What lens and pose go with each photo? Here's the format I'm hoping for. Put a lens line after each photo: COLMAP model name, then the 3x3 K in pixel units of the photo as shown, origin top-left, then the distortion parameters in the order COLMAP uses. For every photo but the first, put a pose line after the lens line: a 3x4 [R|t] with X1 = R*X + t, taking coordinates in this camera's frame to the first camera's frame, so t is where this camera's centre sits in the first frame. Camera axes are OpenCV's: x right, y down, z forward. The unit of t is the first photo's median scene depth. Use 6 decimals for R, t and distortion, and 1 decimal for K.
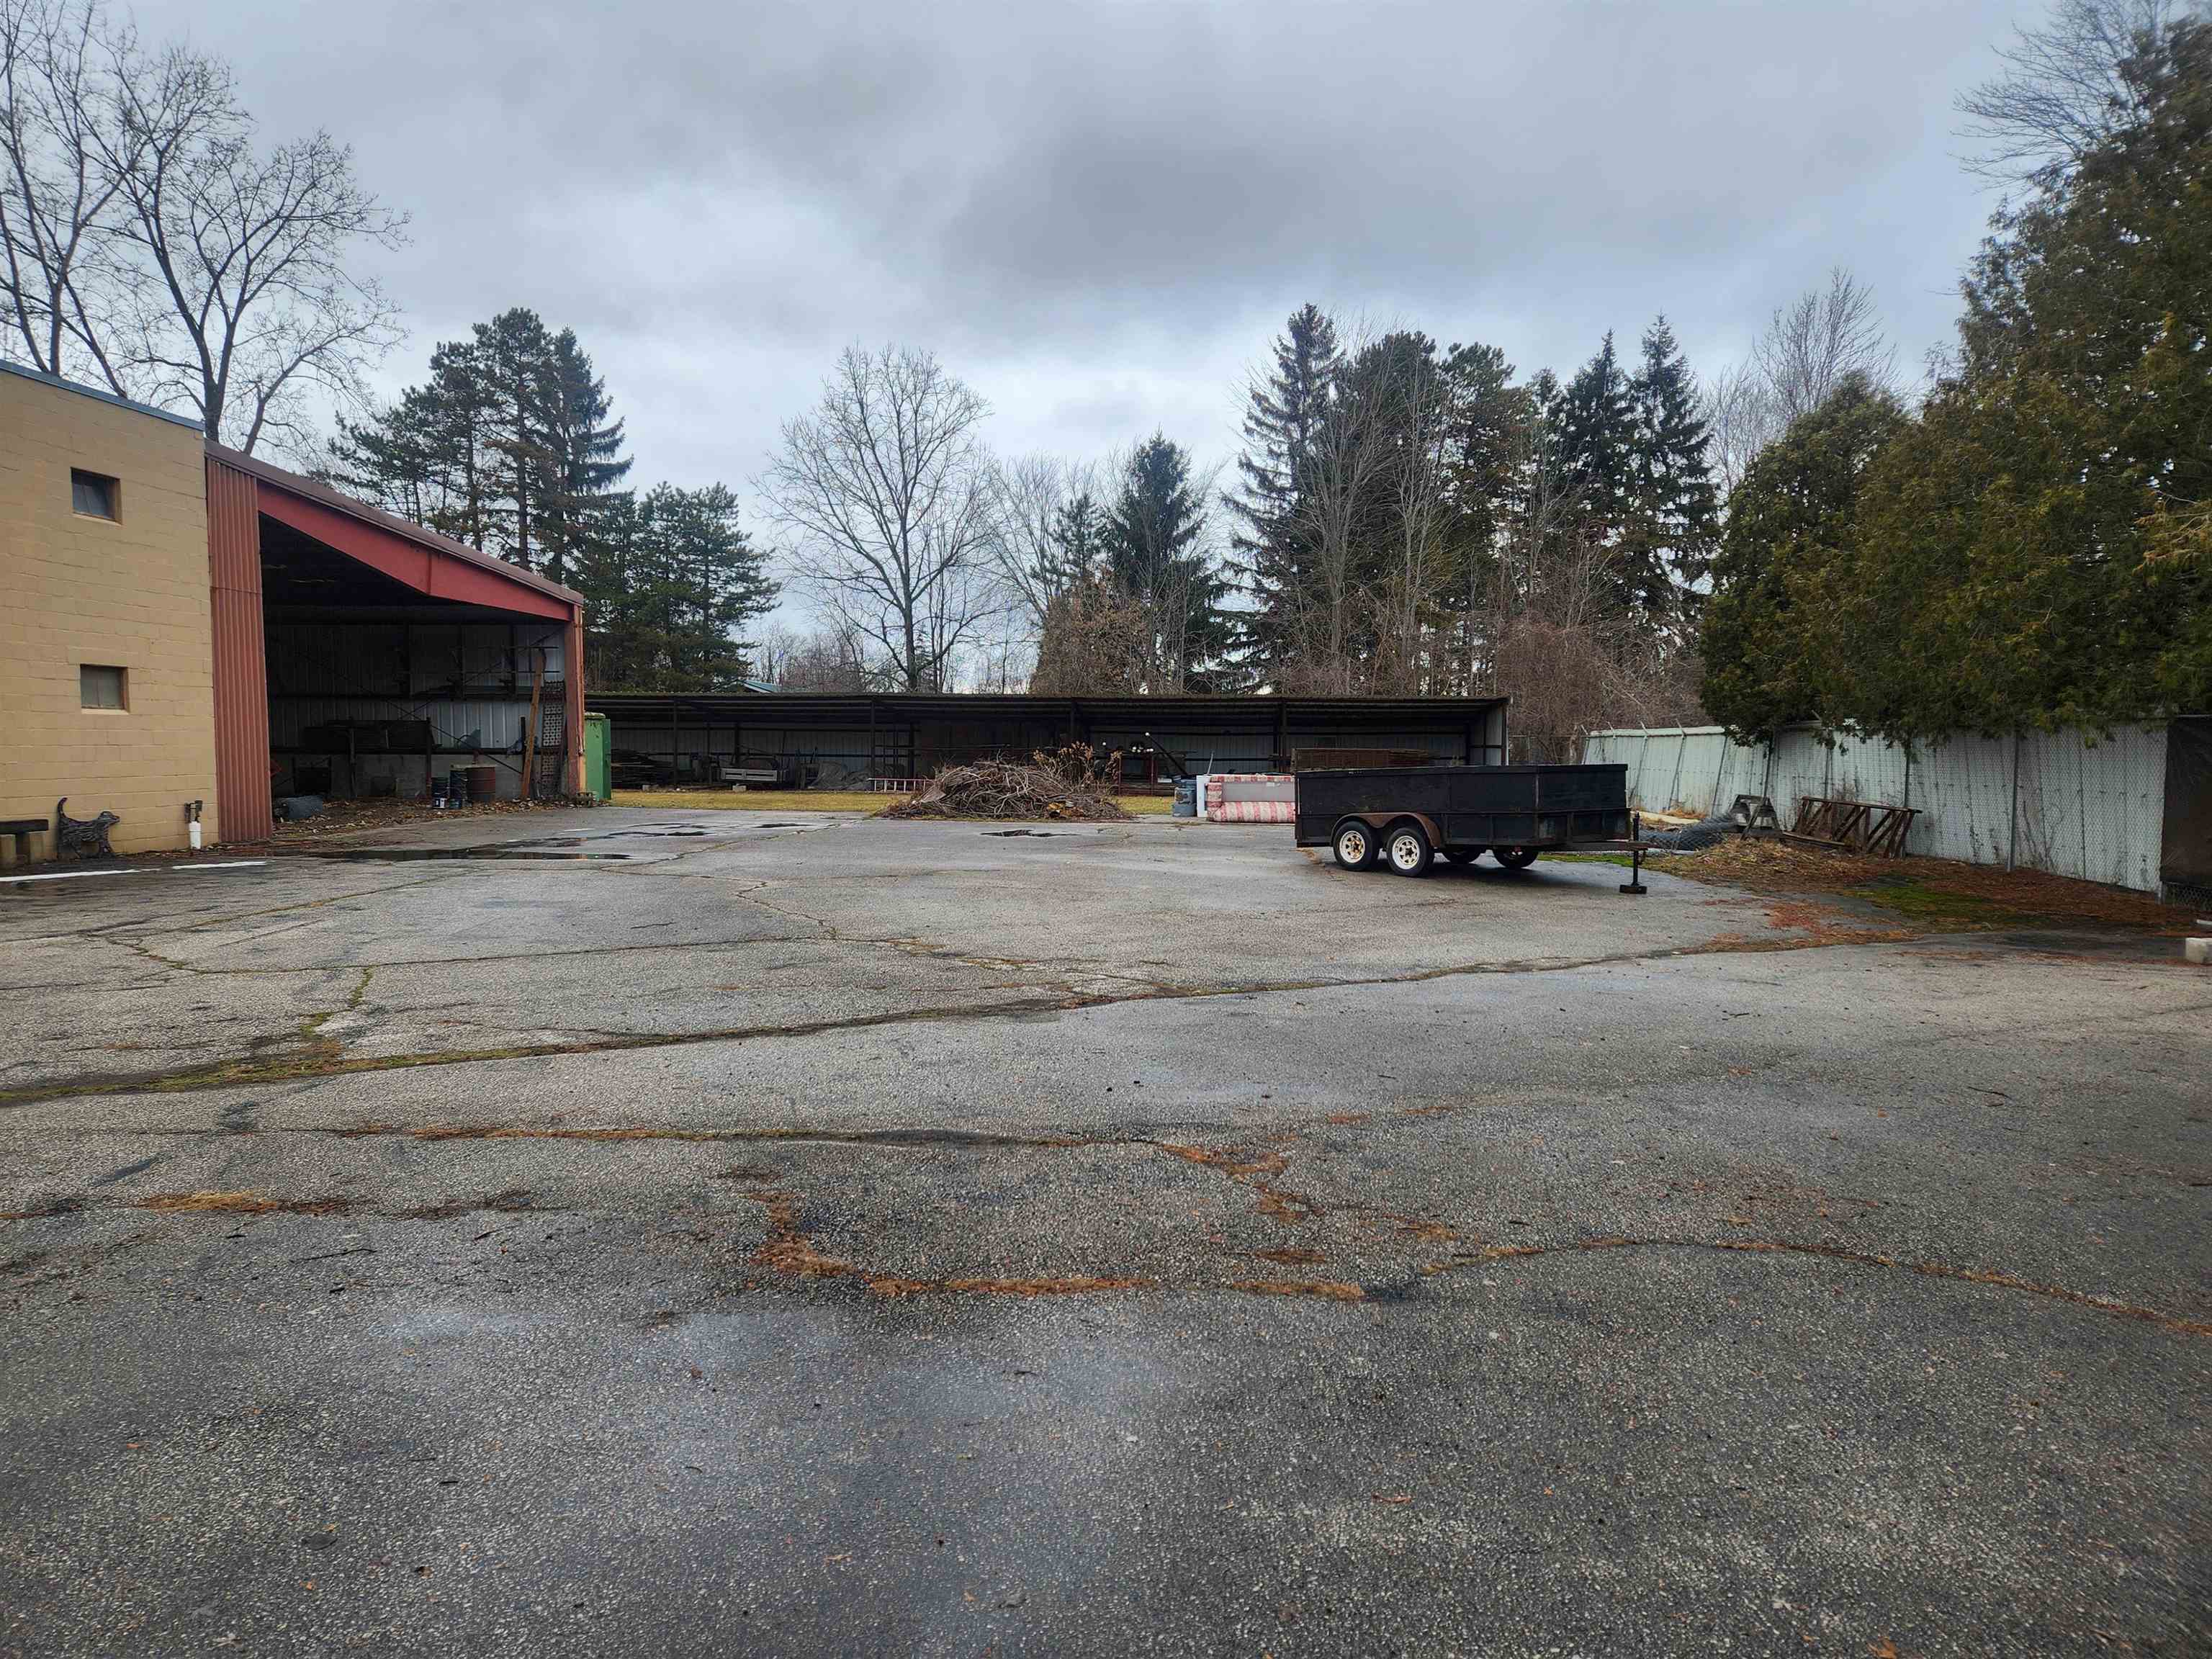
lens RADIAL K [[1481.3, 0, 1103.6], [0, 1481.3, 842.1], [0, 0, 1]] dist [0.006256, 0.001436]
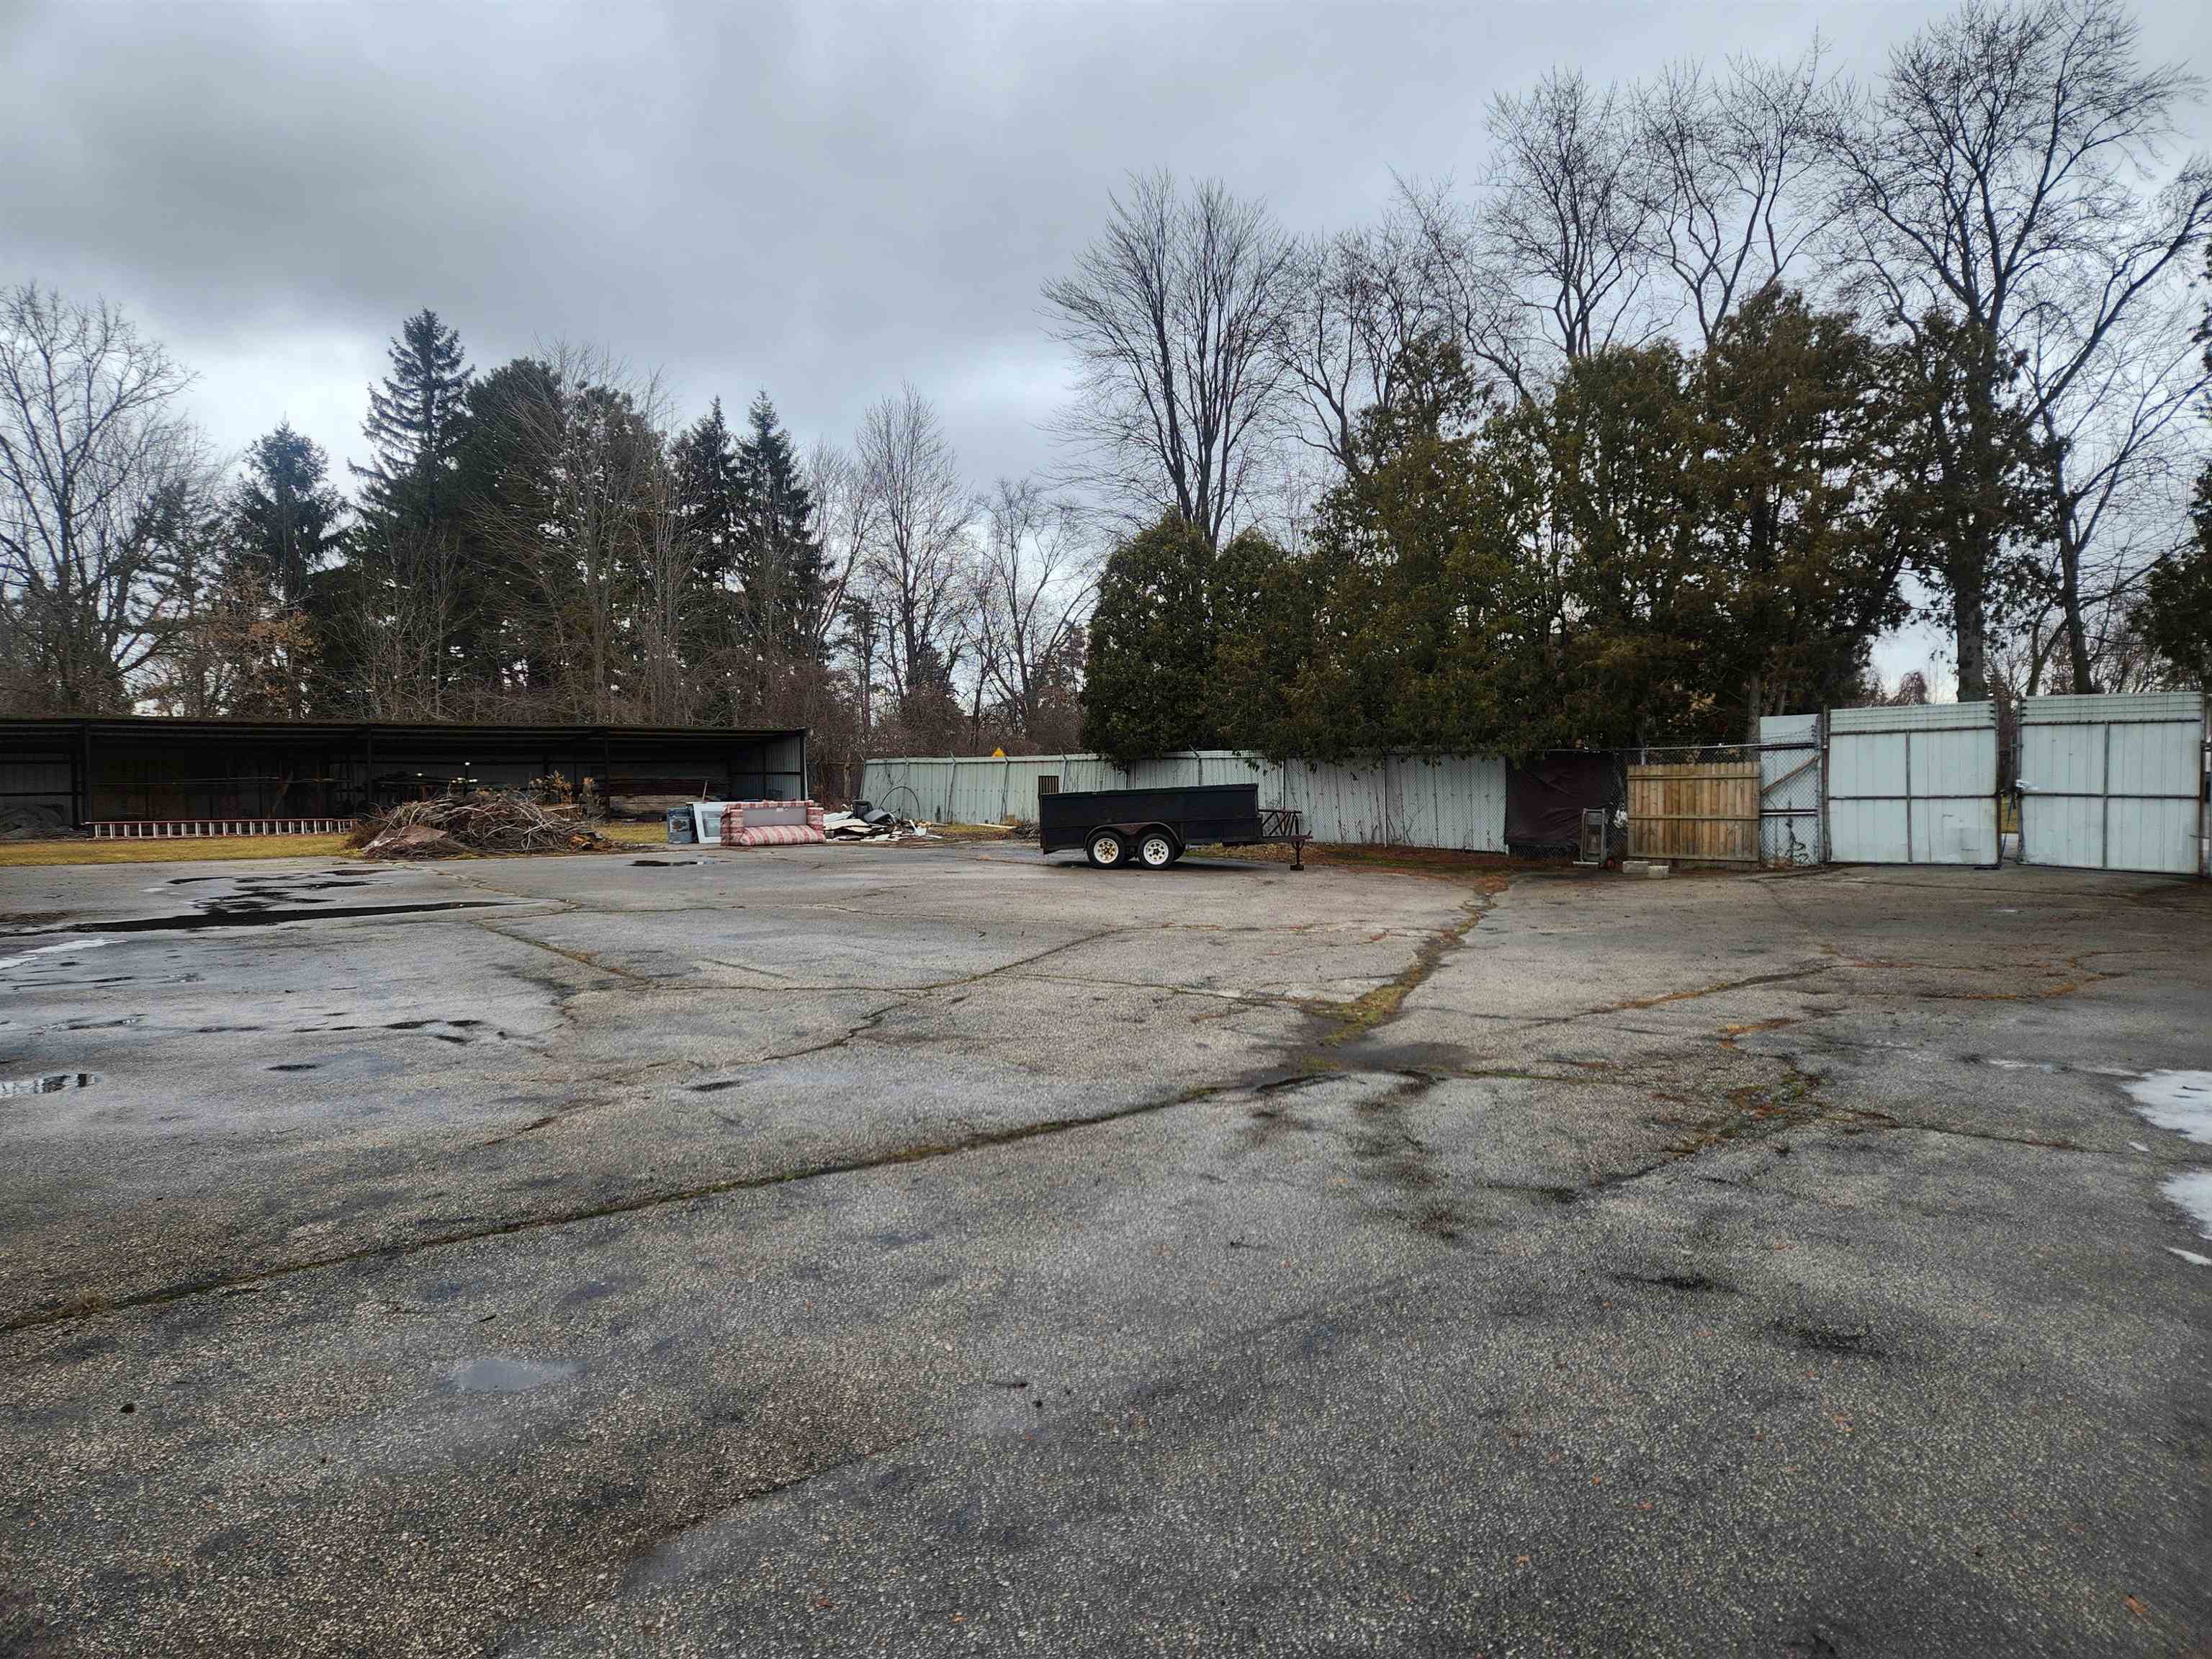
lens RADIAL K [[1481.3, 0, 1100.0], [0, 1481.3, 819.6], [0, 0, 1]] dist [0.006256, 0.001436]
pose [[0.686245, -0.032360, 0.726651, -0.326861], [0.058390, 0.998237, -0.010689, -0.004325], [-0.725023, 0.049764, 0.686924, 0.068195]]
